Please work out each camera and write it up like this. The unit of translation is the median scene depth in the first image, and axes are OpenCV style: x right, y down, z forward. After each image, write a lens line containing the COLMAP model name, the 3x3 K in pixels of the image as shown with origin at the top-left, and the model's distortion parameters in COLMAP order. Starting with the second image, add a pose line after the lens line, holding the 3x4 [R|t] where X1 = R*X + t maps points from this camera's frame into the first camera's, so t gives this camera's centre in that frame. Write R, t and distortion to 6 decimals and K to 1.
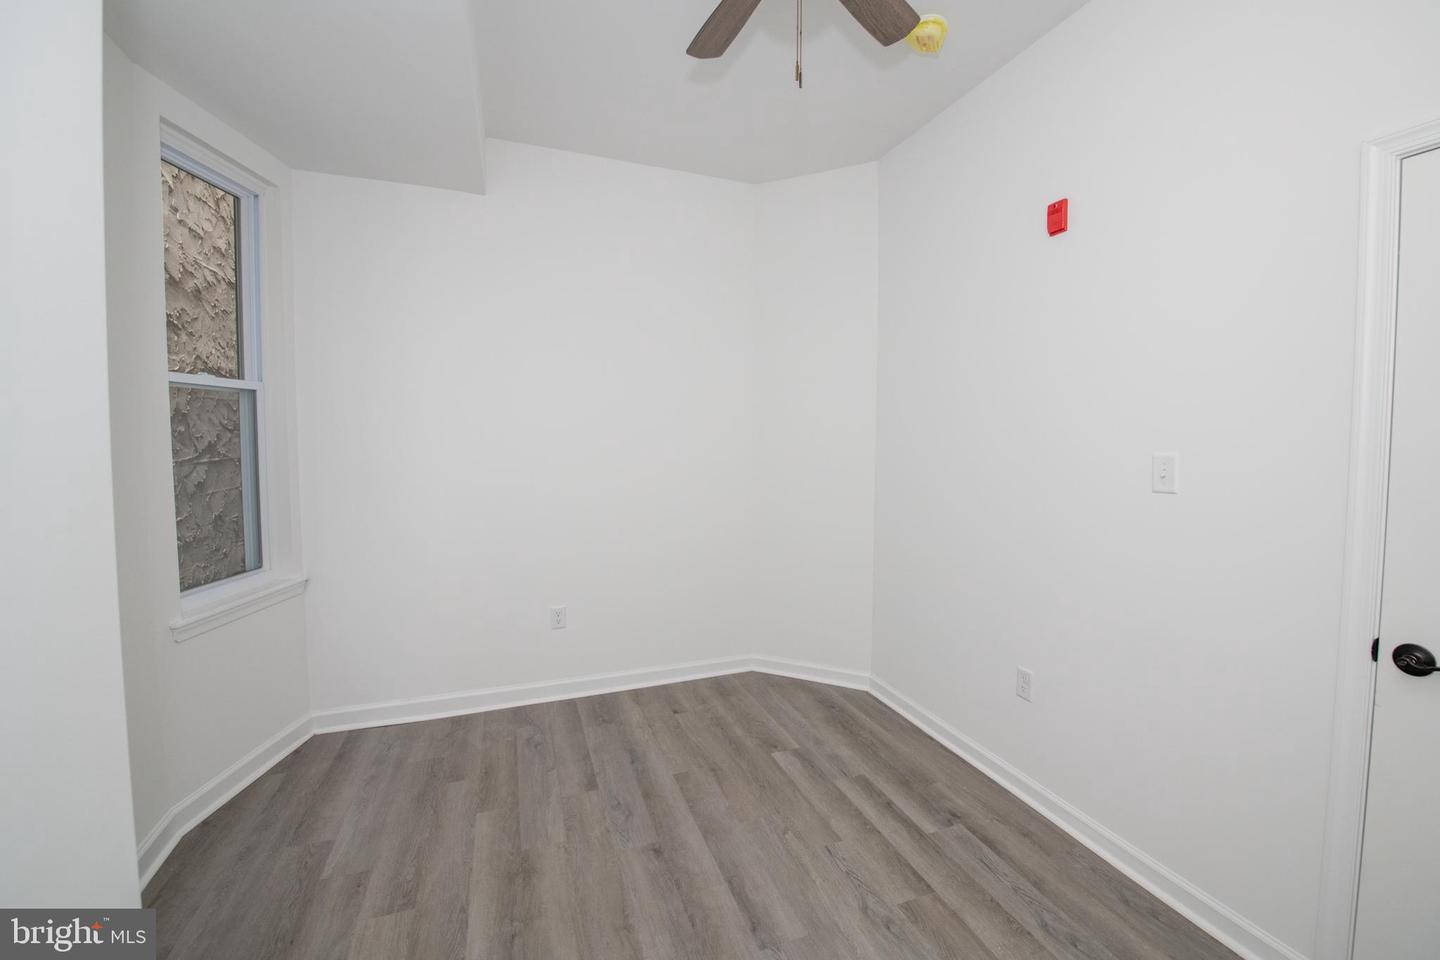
lens RADIAL K [[599.5, 0, 730.8], [0, 599.5, 470.9], [0, 0, 1]] dist [-0.016592, -0.001819]
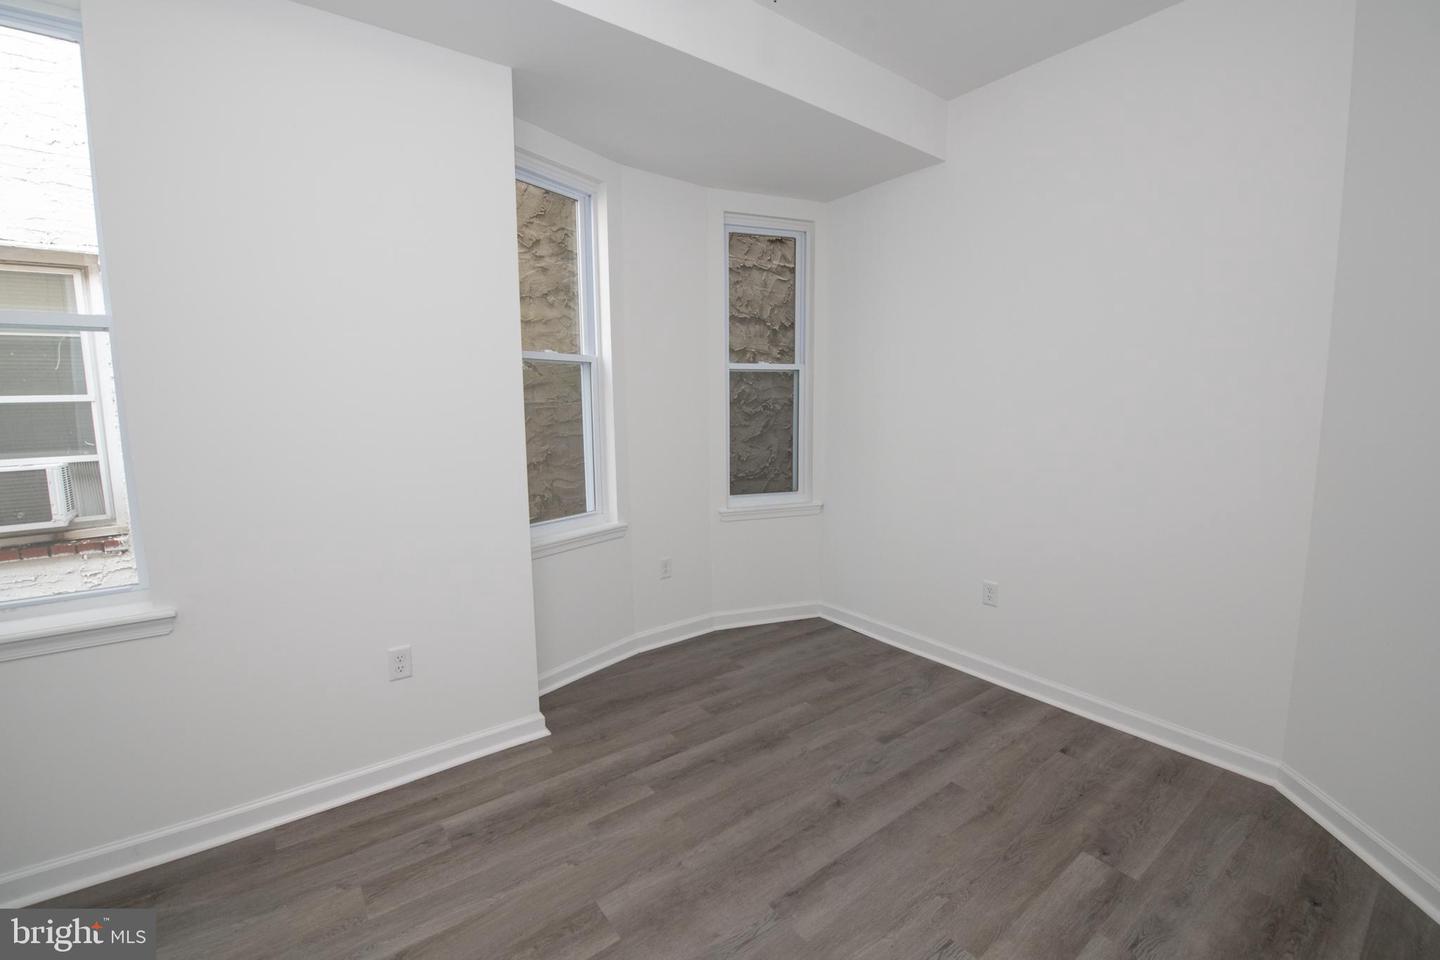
lens RADIAL K [[599.5, 0, 704.3], [0, 599.5, 477.7], [0, 0, 1]] dist [-0.016592, -0.001819]
pose [[0.260996, 0.115606, -0.958393, 0.671066], [-0.052949, 0.993023, 0.105364, -0.017660], [0.963887, 0.023246, 0.265296, 0.441159]]
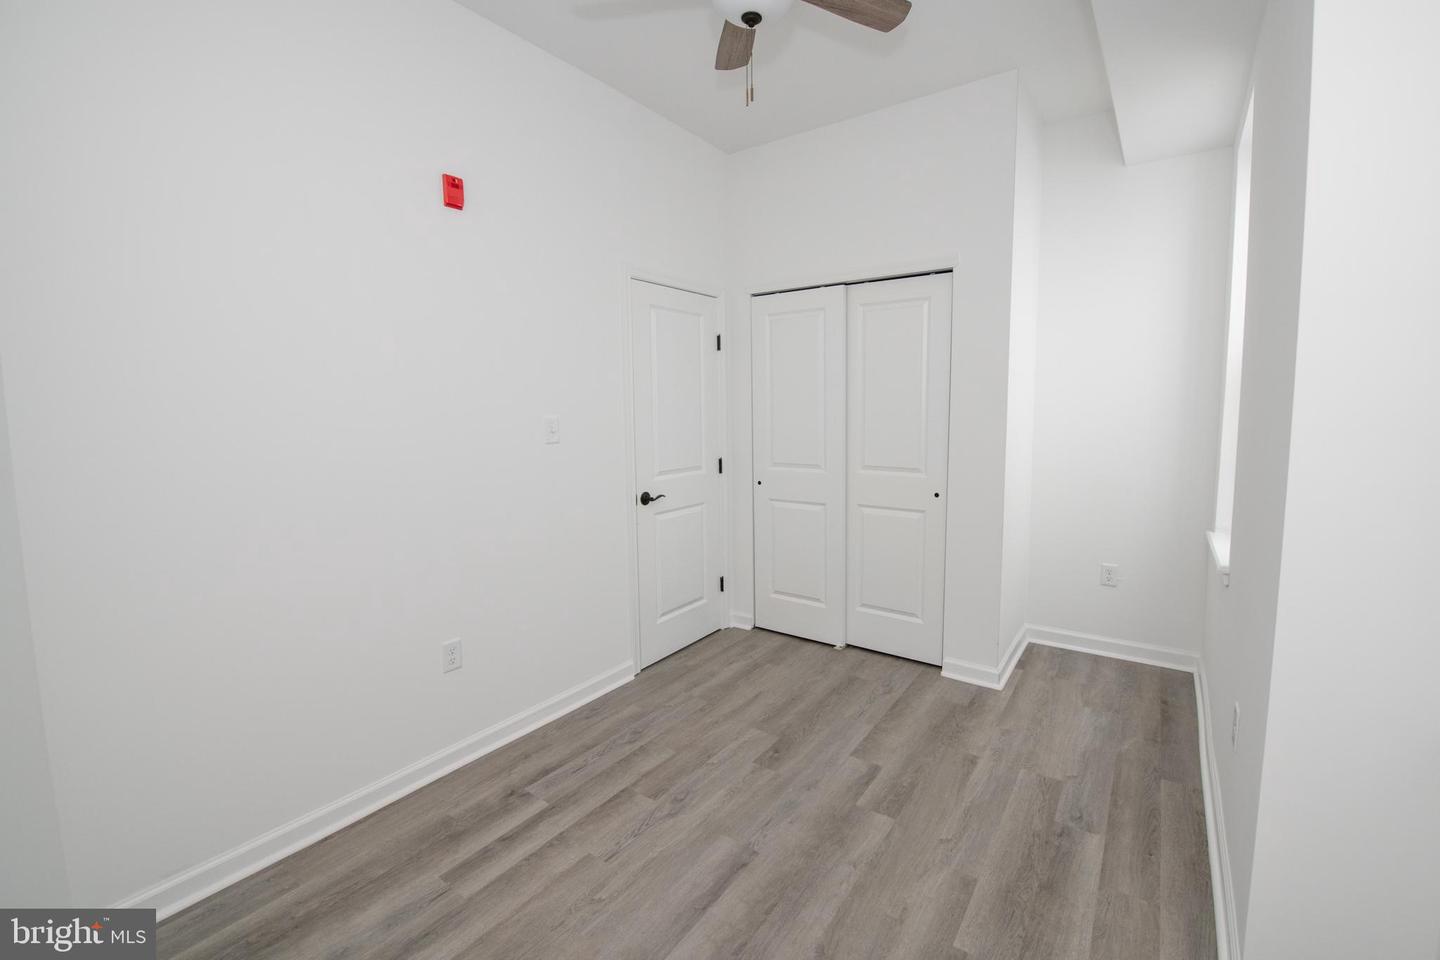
lens RADIAL K [[599.5, 0, 755.7], [0, 599.5, 474.7], [0, 0, 1]] dist [-0.016592, -0.001819]
pose [[-0.576896, -0.097673, 0.810957, -0.593354], [0.055254, 0.985884, 0.158048, -0.072083], [-0.814947, 0.135986, -0.563356, 1.138126]]
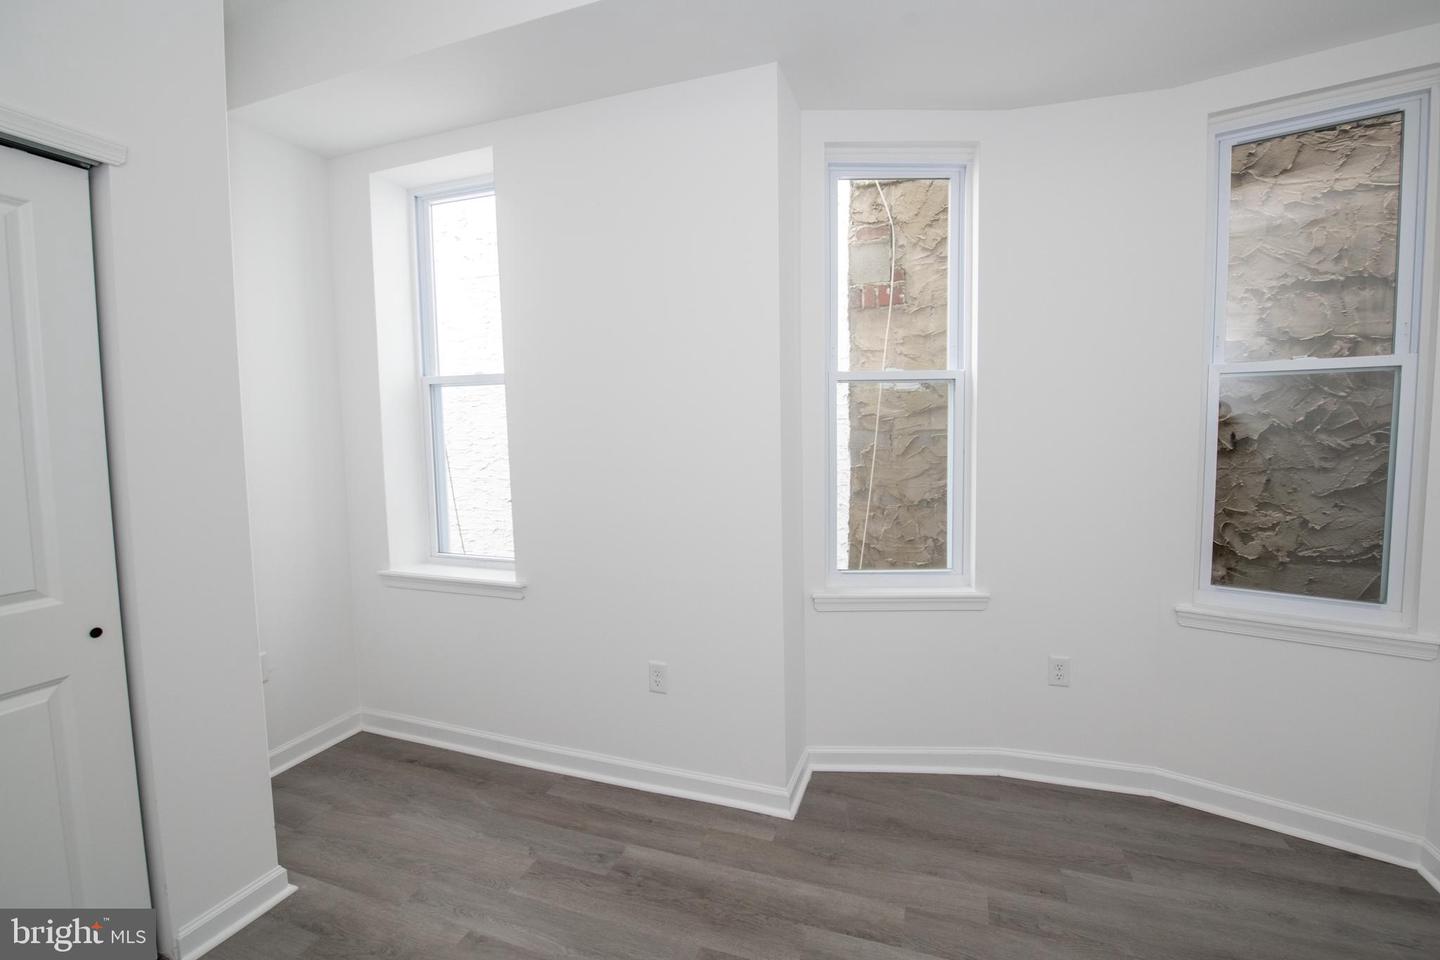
lens RADIAL K [[599.5, 0, 758.6], [0, 599.5, 476.3], [0, 0, 1]] dist [-0.016592, -0.001819]
pose [[-0.626617, 0.063065, -0.776772, 0.311707], [-0.041403, 0.992619, 0.113988, -0.056405], [0.778227, 0.103588, -0.619381, 0.967391]]
